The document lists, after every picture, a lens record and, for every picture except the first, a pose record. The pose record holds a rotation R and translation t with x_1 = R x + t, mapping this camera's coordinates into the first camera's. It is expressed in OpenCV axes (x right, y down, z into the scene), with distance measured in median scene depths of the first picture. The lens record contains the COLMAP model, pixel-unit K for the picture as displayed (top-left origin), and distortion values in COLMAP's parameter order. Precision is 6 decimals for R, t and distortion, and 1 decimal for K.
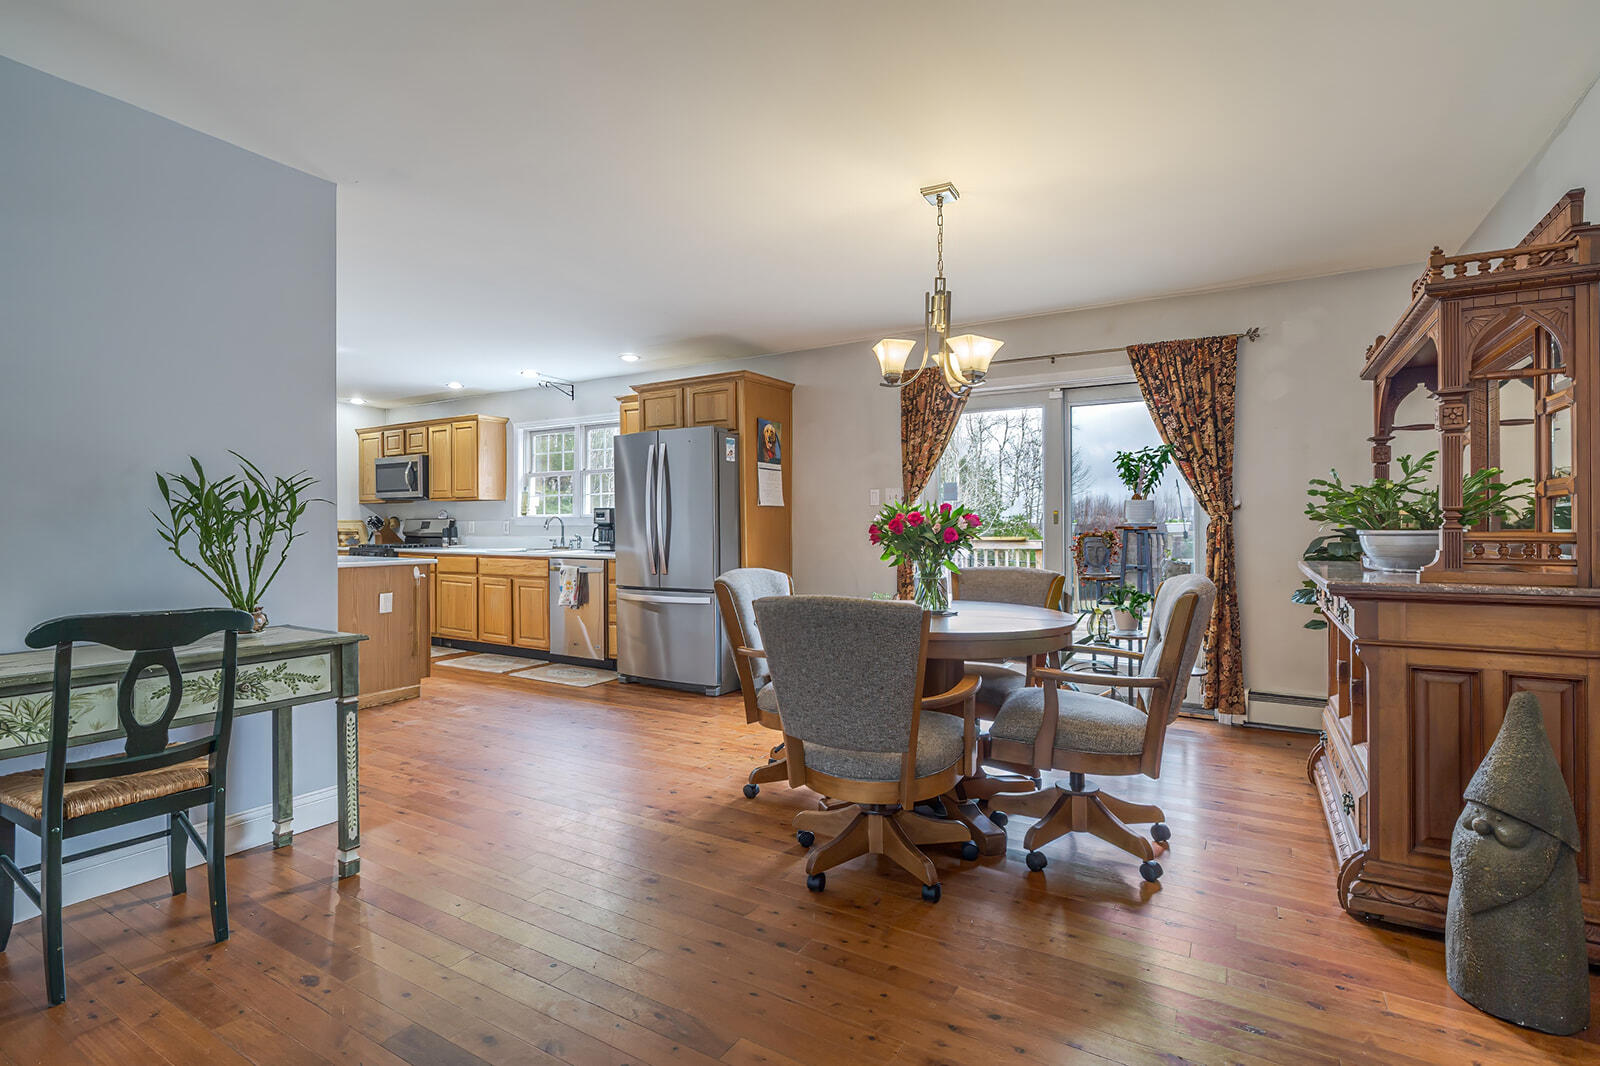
lens RADIAL K [[740.2, 0, 808.4], [0, 740.2, 532.3], [0, 0, 1]] dist [-0.000667, -0.000291]
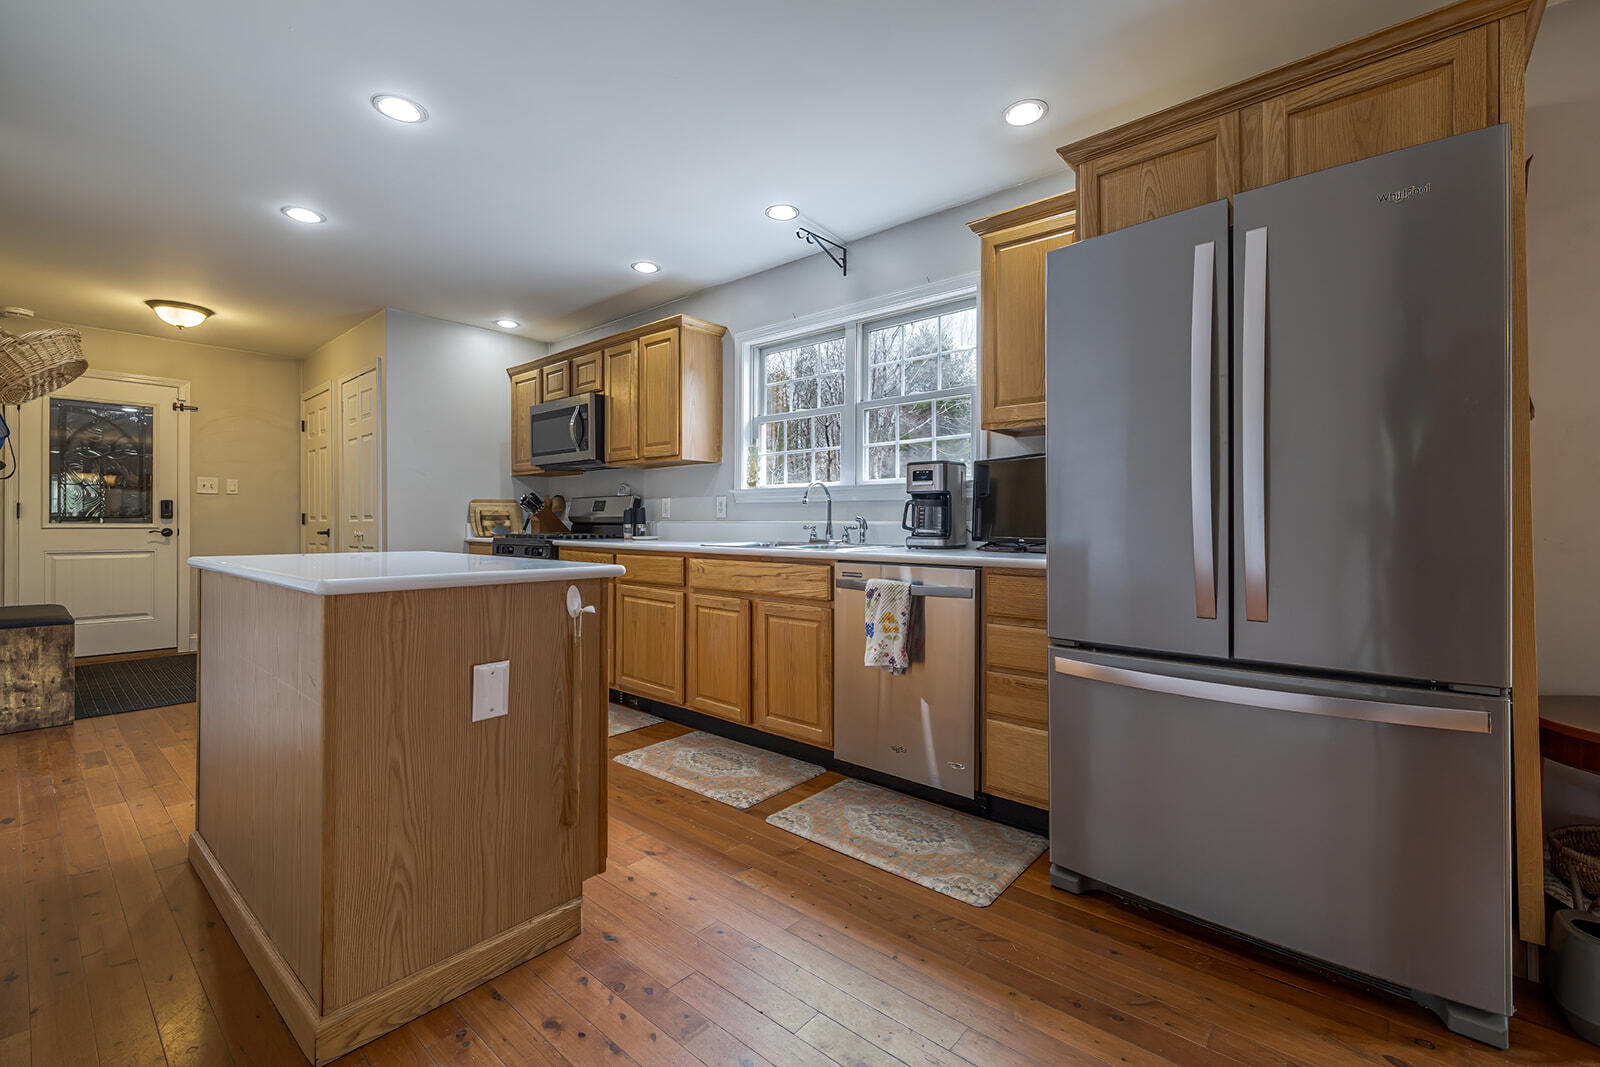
lens RADIAL K [[692.7, 0, 806.4], [0, 692.7, 533.0], [0, 0, 1]] dist [0.000868, -0.000030]
pose [[0.982077, 0.005807, -0.188392, -0.234378], [-0.004867, 0.999973, 0.005451, 0.011294], [0.188419, -0.004436, 0.982079, 0.457051]]
